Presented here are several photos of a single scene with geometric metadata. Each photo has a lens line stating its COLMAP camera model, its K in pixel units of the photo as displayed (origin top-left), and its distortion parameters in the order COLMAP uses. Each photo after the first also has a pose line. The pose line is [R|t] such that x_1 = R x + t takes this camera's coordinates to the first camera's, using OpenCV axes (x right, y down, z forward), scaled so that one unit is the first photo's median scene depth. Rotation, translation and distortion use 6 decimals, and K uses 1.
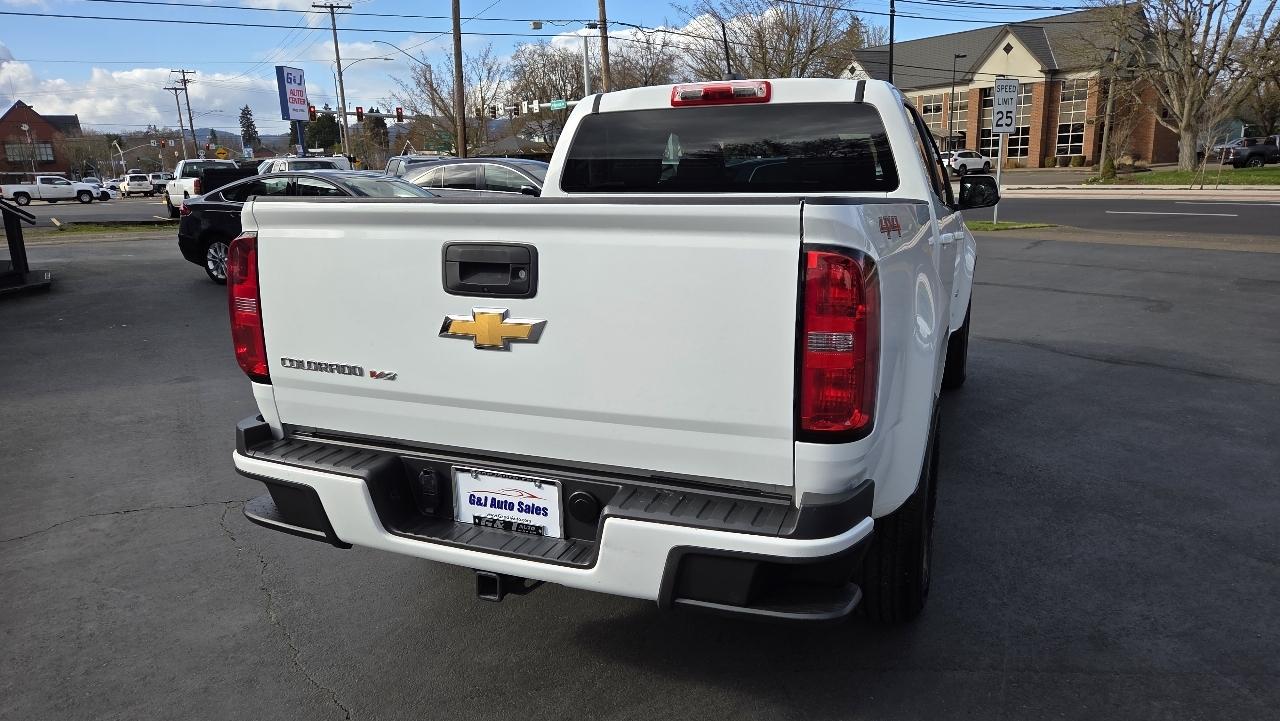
lens RADIAL K [[871.8, 0, 634.0], [0, 871.8, 350.2], [0, 0, 1]] dist [0.082423, -0.073100]
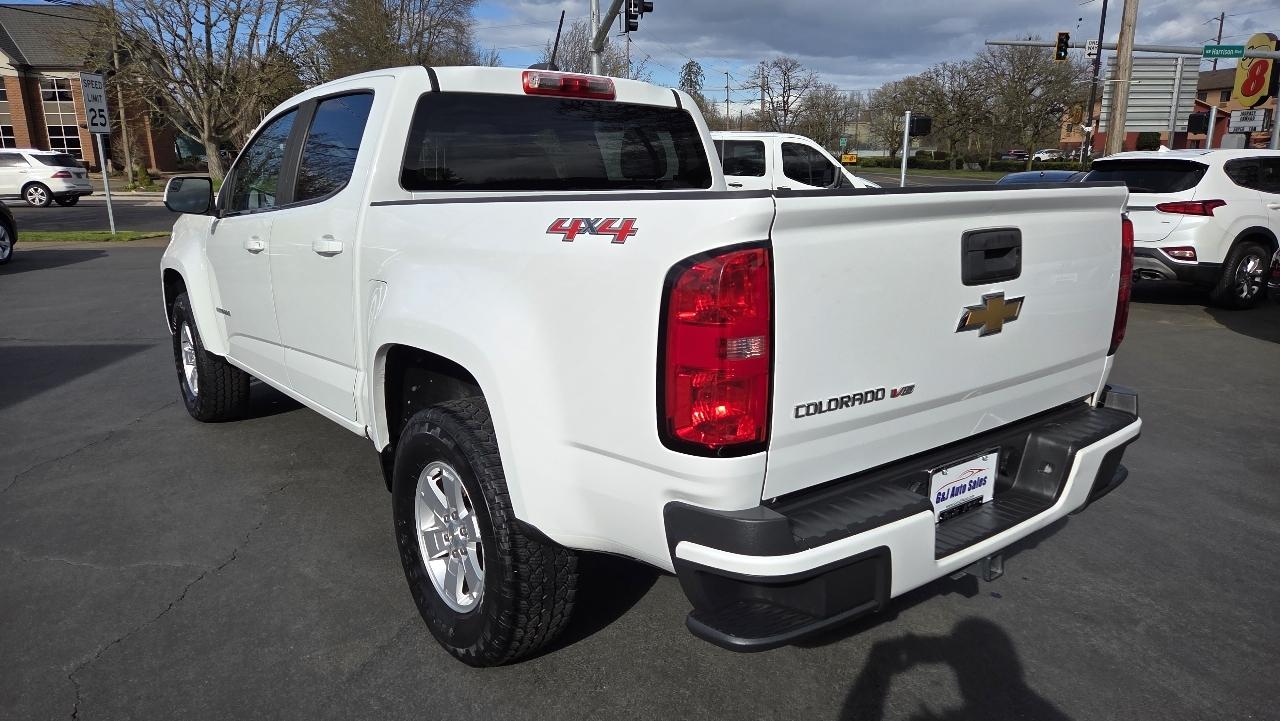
lens RADIAL K [[867.4, 0, 642.0], [0, 867.4, 358.8], [0, 0, 1]] dist [0.087498, -0.075820]
pose [[0.472326, -0.171893, 0.864500, -0.744643], [0.171441, 0.979984, 0.101187, -0.087240], [-0.864590, 0.100418, 0.492342, 0.510380]]
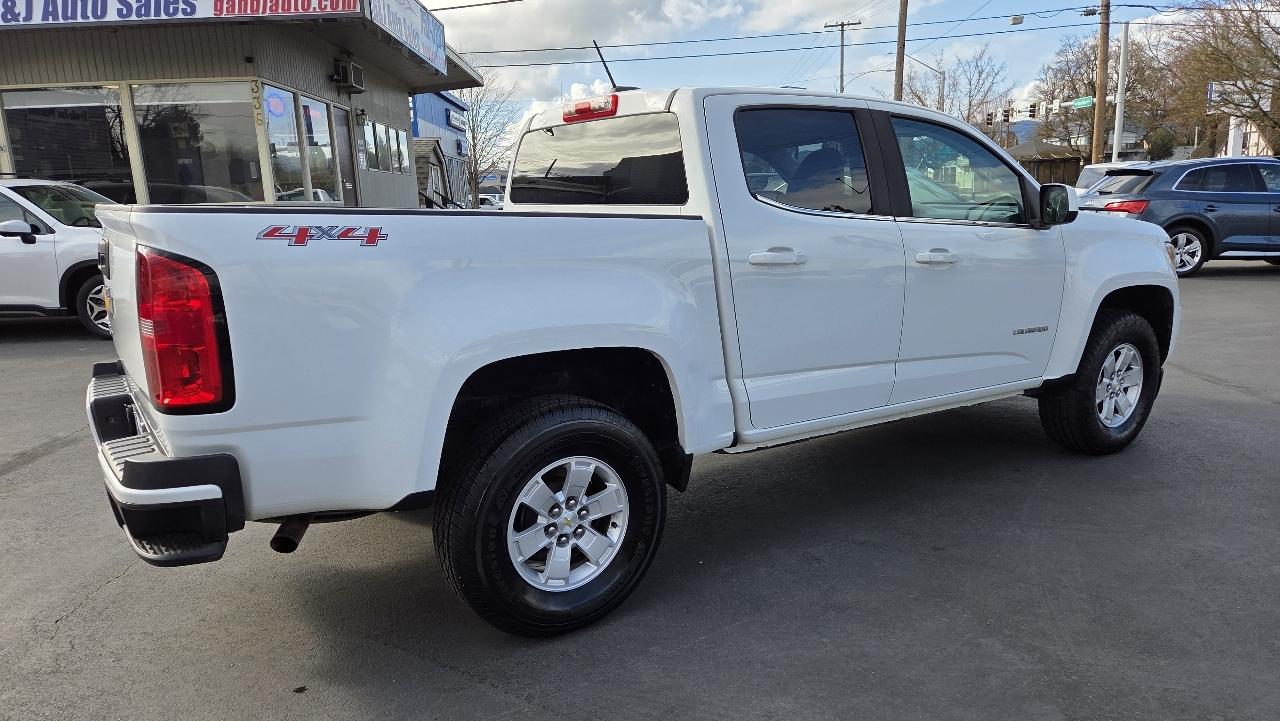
lens RADIAL K [[871.8, 0, 634.0], [0, 871.8, 350.2], [0, 0, 1]] dist [0.082423, -0.073100]
pose [[0.826366, 0.097496, -0.554630, 0.752685], [-0.103722, 0.994400, 0.020262, -0.037155], [0.553499, 0.040783, 0.831851, 0.187505]]
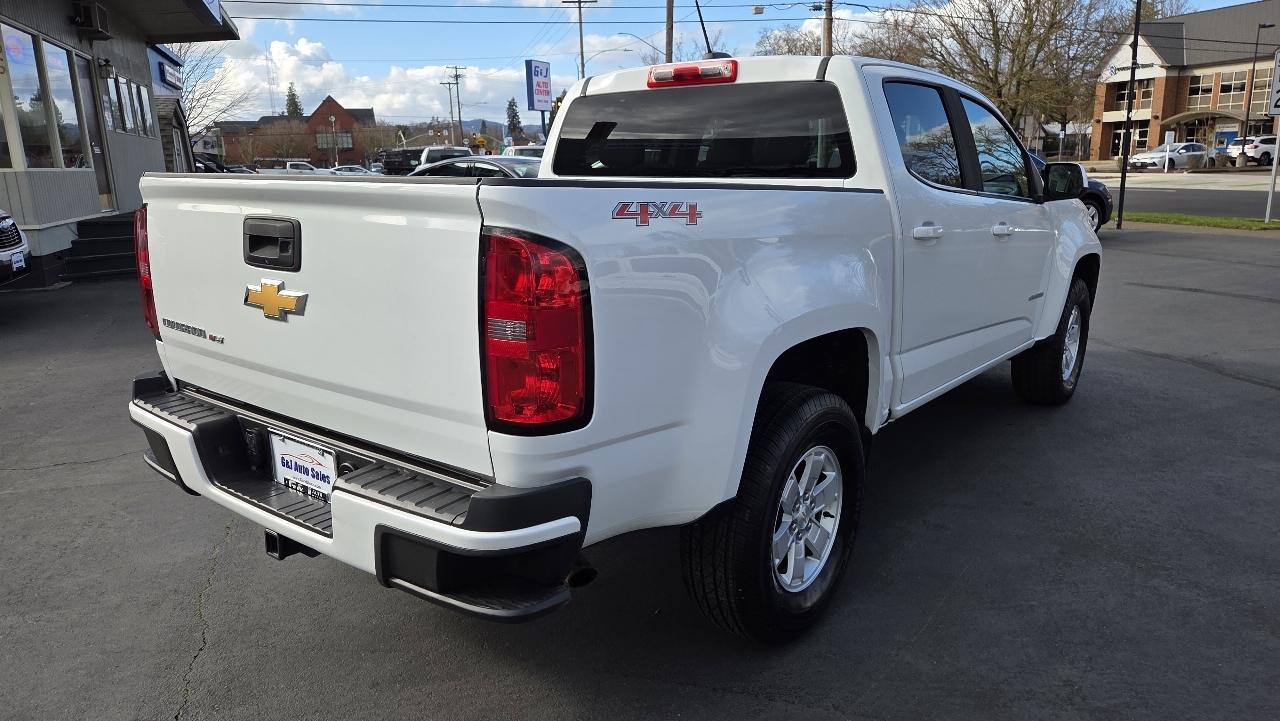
lens RADIAL K [[871.8, 0, 634.0], [0, 871.8, 350.2], [0, 0, 1]] dist [0.082423, -0.073100]
pose [[0.961264, 0.065403, -0.267756, 0.320552], [-0.061825, 0.997849, 0.021780, -0.008258], [0.268605, -0.004382, 0.963240, 0.059041]]
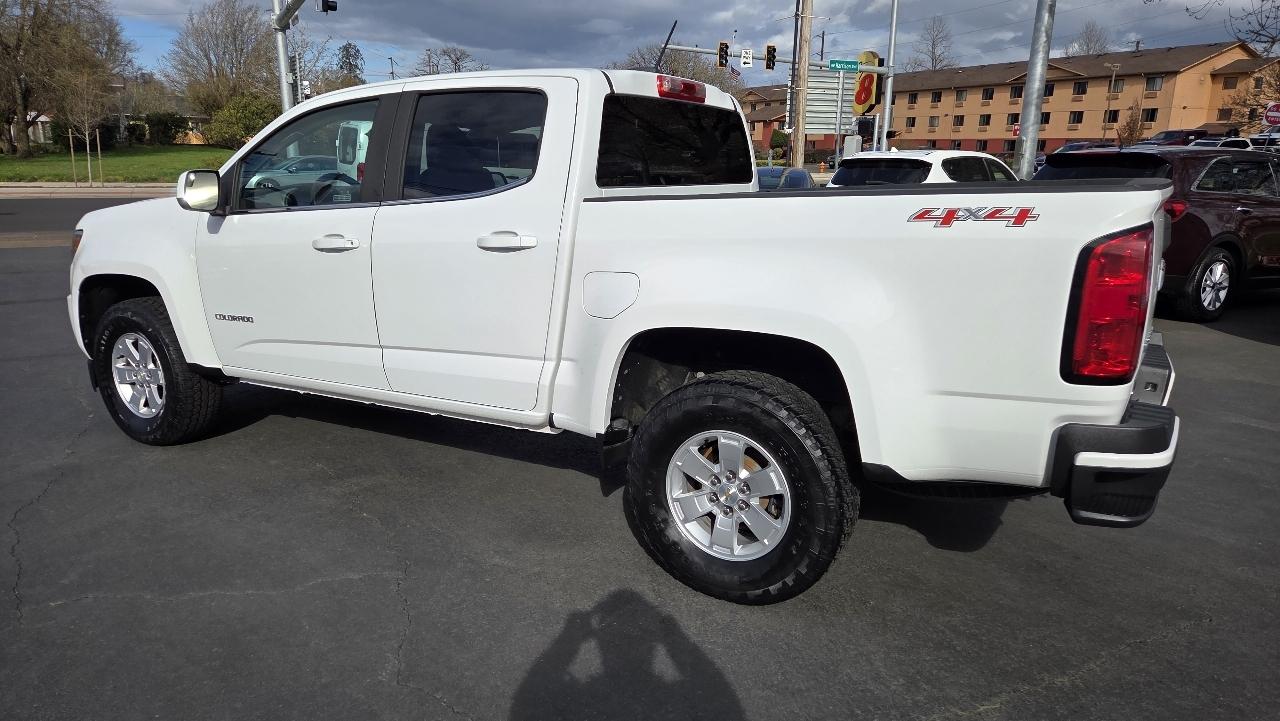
lens RADIAL K [[871.8, 0, 634.0], [0, 871.8, 350.2], [0, 0, 1]] dist [0.082423, -0.073100]
pose [[0.117822, -0.193859, 0.973928, -0.999153], [0.191854, 0.966725, 0.169215, -0.183975], [-0.974325, 0.166915, 0.151094, 0.969547]]
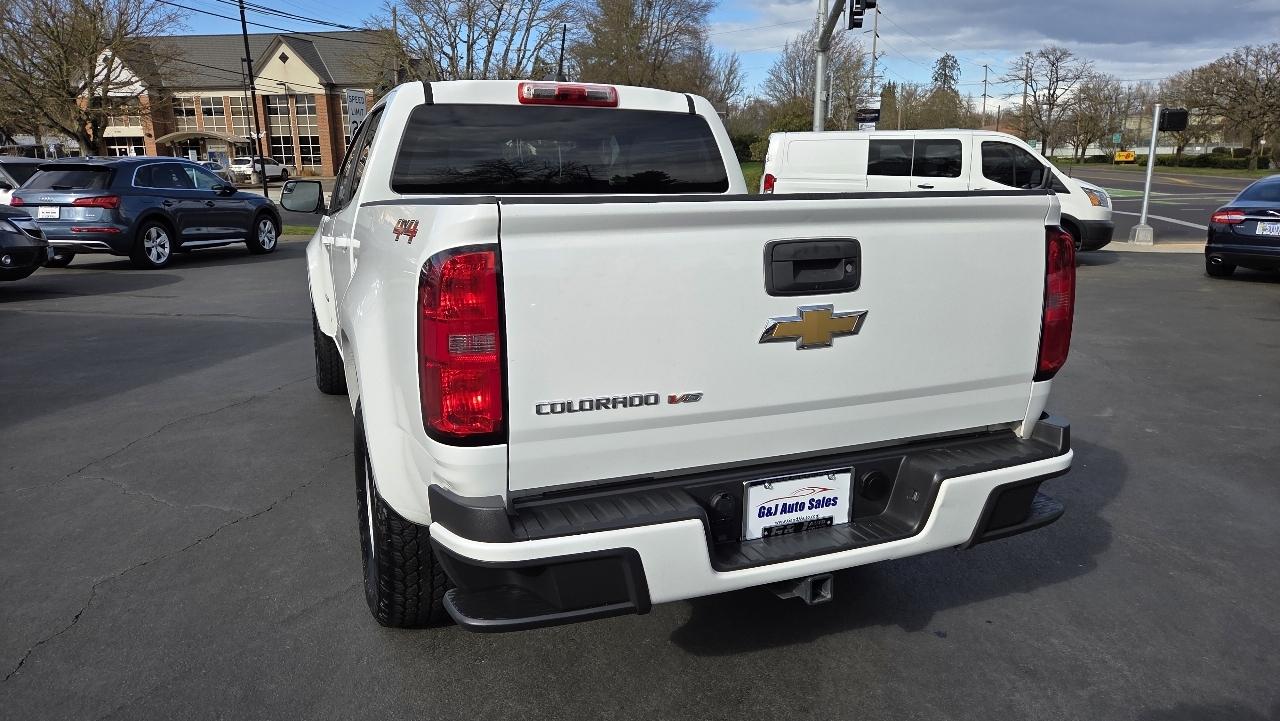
lens RADIAL K [[871.8, 0, 634.0], [0, 871.8, 350.2], [0, 0, 1]] dist [0.082423, -0.073100]
pose [[0.700071, -0.128505, 0.702415, -0.597930], [0.134571, 0.989791, 0.046957, -0.042947], [-0.701278, 0.061651, 0.710217, 0.266101]]
